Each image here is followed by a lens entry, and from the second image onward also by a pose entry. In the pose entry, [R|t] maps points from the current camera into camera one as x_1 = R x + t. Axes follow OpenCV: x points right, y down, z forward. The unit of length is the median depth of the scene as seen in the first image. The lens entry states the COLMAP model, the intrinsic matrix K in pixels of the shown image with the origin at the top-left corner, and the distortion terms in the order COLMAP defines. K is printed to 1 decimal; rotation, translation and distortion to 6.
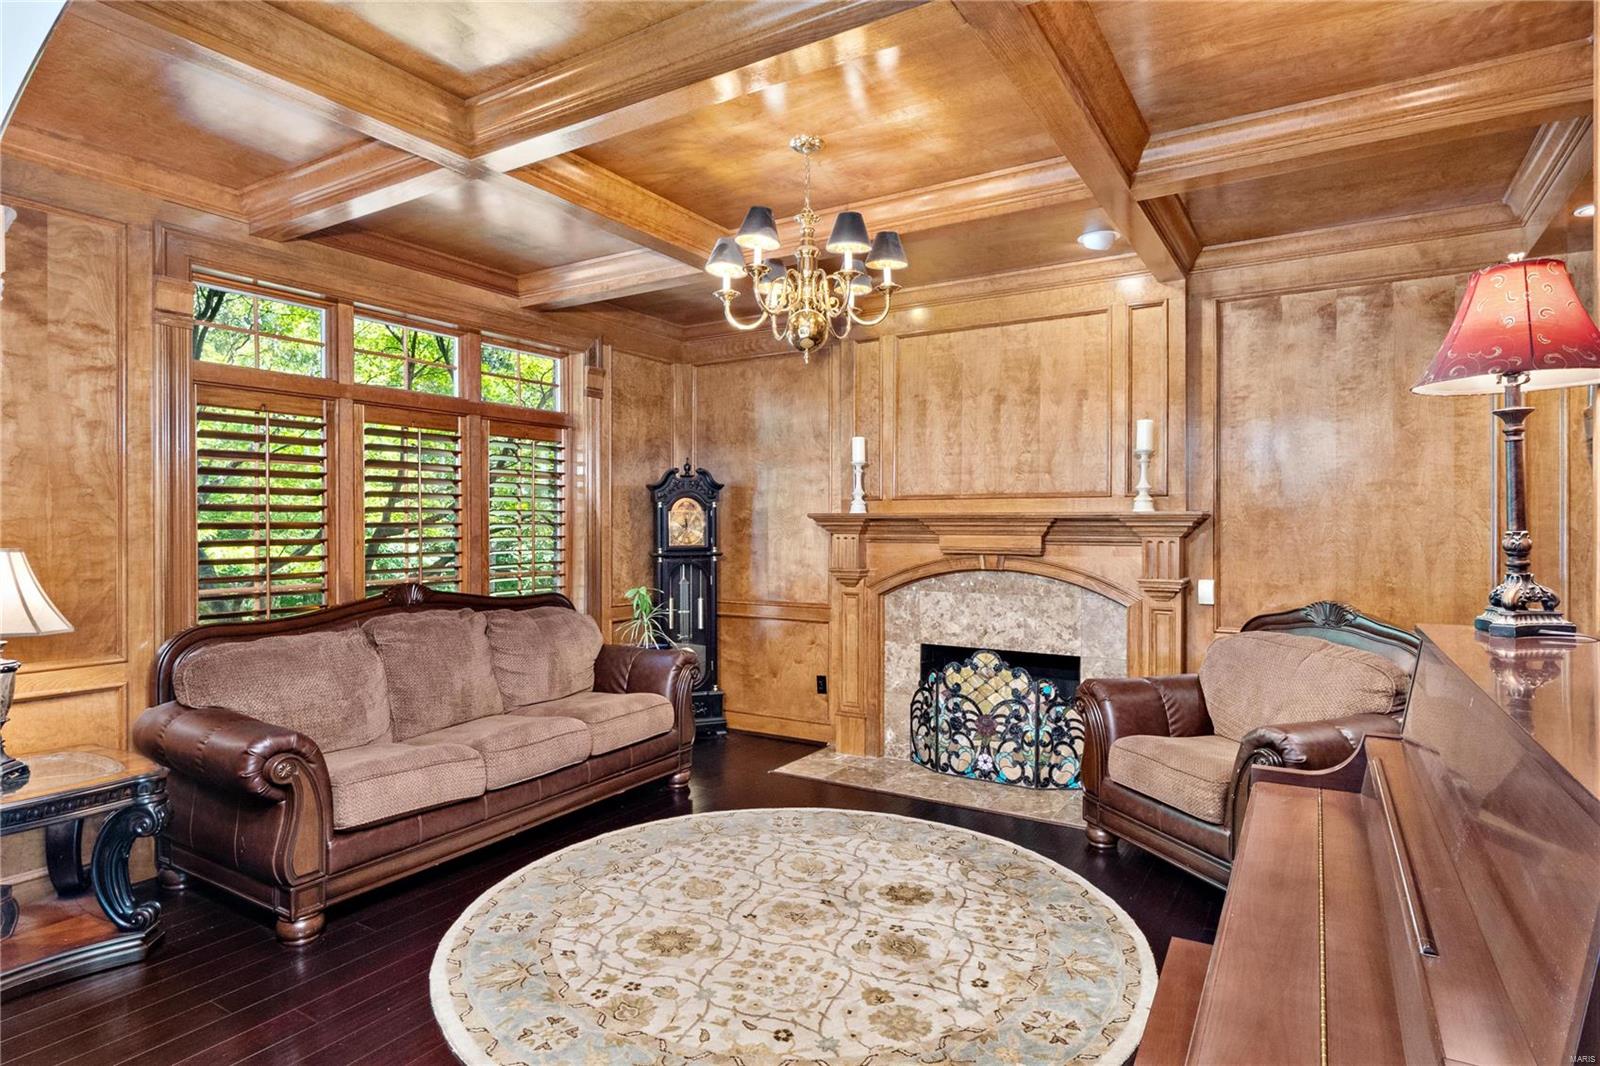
lens RADIAL K [[859.3, 0, 801.2], [0, 859.3, 531.3], [0, 0, 1]] dist [0.000043, 0.000020]
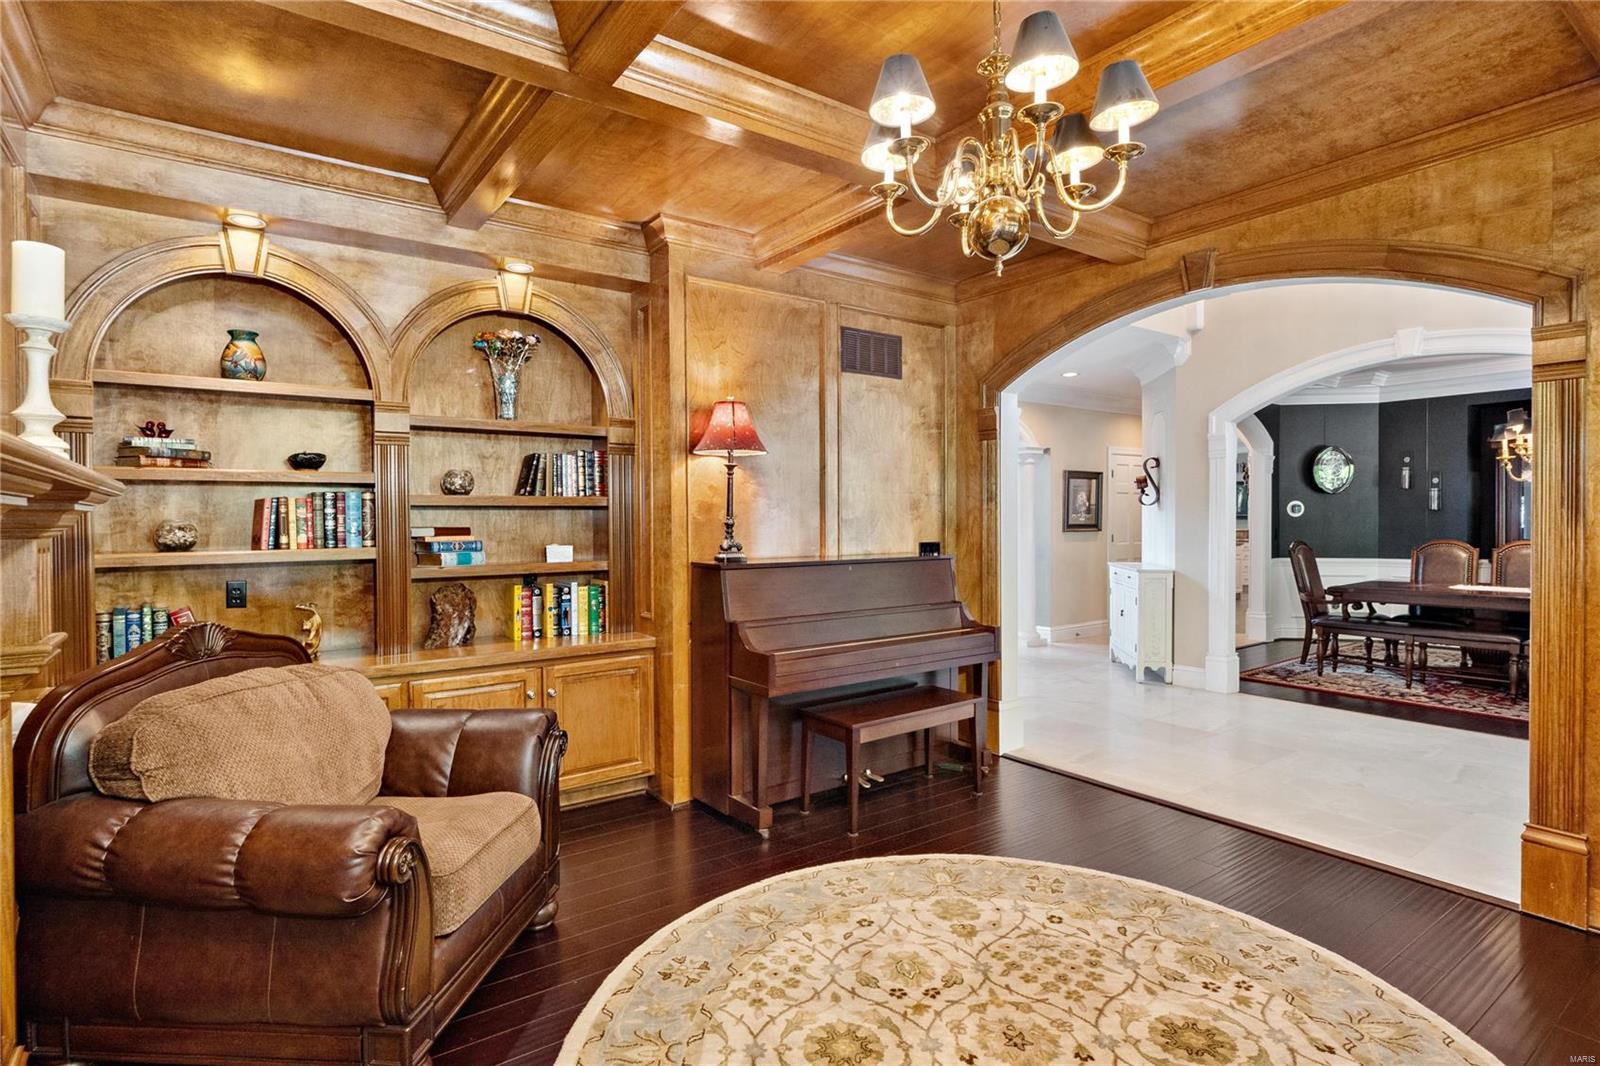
lens RADIAL K [[821.9, 0, 799.7], [0, 821.9, 526.9], [0, 0, 1]] dist [-0.013260, 0.002937]
pose [[-0.926545, -0.001058, 0.376183, -0.112702], [0.003586, 0.999926, 0.011644, 0.001160], [-0.376167, 0.012138, -0.926472, 2.020364]]
